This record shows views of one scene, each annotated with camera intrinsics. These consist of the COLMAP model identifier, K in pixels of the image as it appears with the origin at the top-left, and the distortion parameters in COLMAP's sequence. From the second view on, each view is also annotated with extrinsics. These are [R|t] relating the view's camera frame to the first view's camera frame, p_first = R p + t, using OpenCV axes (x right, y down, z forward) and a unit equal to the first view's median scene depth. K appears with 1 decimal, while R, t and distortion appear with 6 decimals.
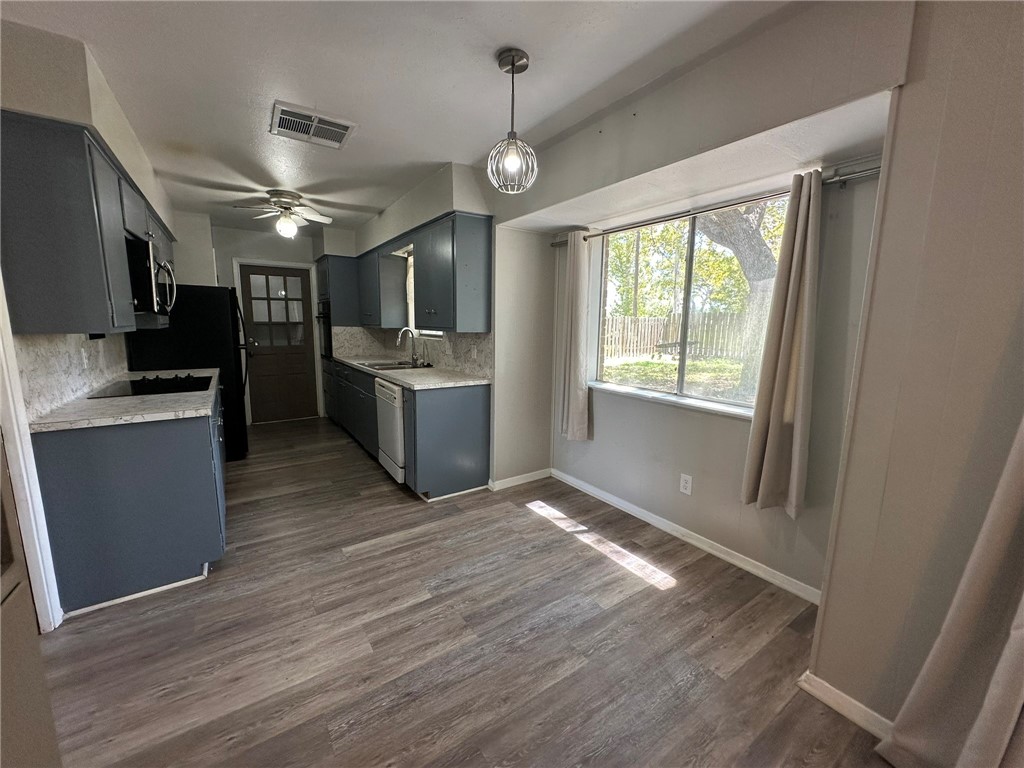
lens RADIAL K [[408.5, 0, 512.0], [0, 408.5, 384.0], [0, 0, 1]] dist [0.000270, -0.000214]
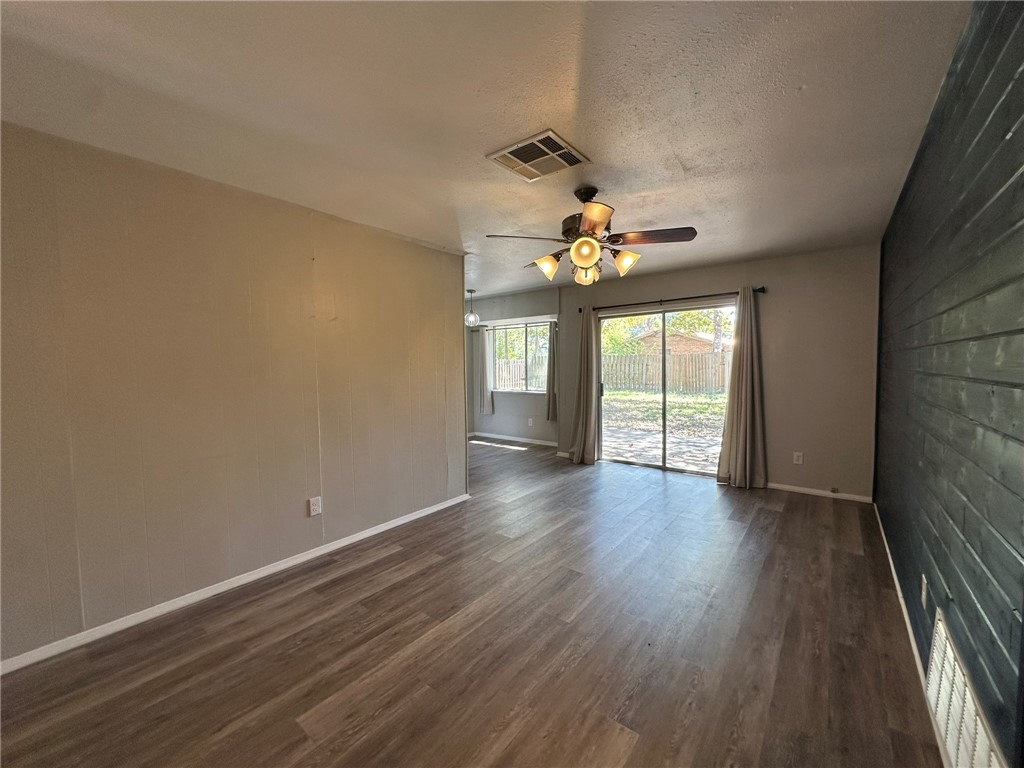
lens RADIAL K [[408.5, 0, 512.0], [0, 408.5, 384.0], [0, 0, 1]] dist [0.000270, -0.000214]
pose [[0.954325, -0.036442, 0.296541, -0.604089], [0.066829, 0.993422, -0.092987, 0.292194], [-0.291201, 0.108557, 0.950483, -1.948600]]
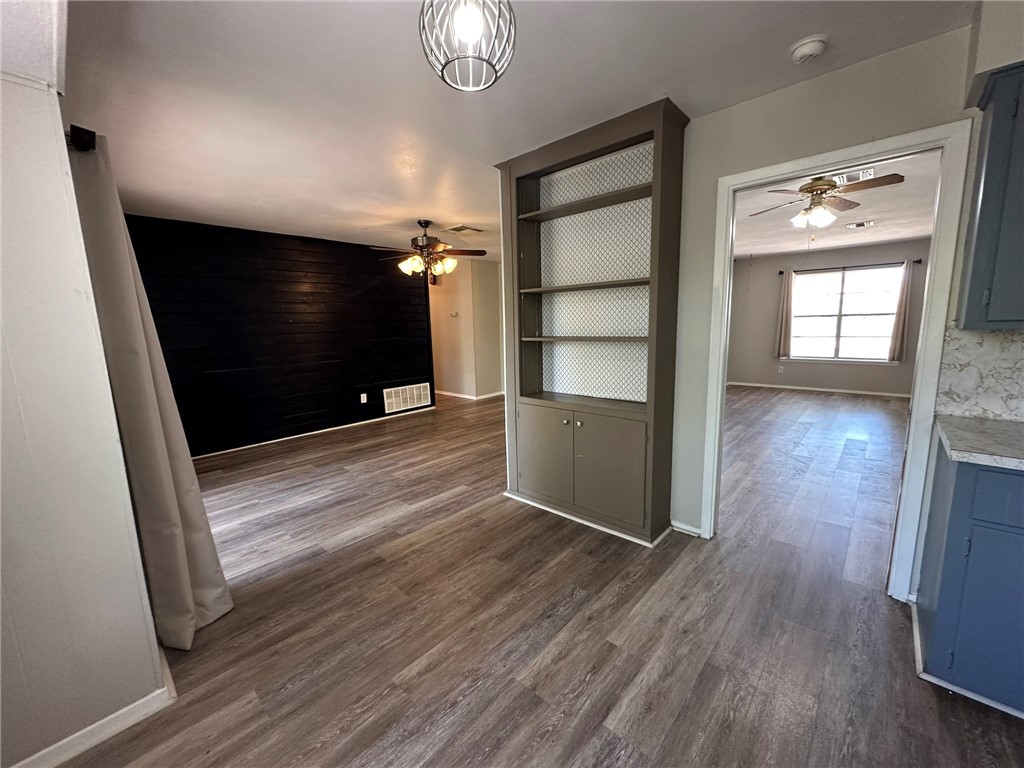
lens RADIAL K [[408.5, 0, 512.0], [0, 408.5, 384.0], [0, 0, 1]] dist [0.000270, -0.000214]
pose [[-0.973644, 0.048110, -0.222943, 0.074493], [-0.019087, 0.956882, 0.289848, -0.208436], [0.227275, 0.286464, -0.930744, 1.384819]]
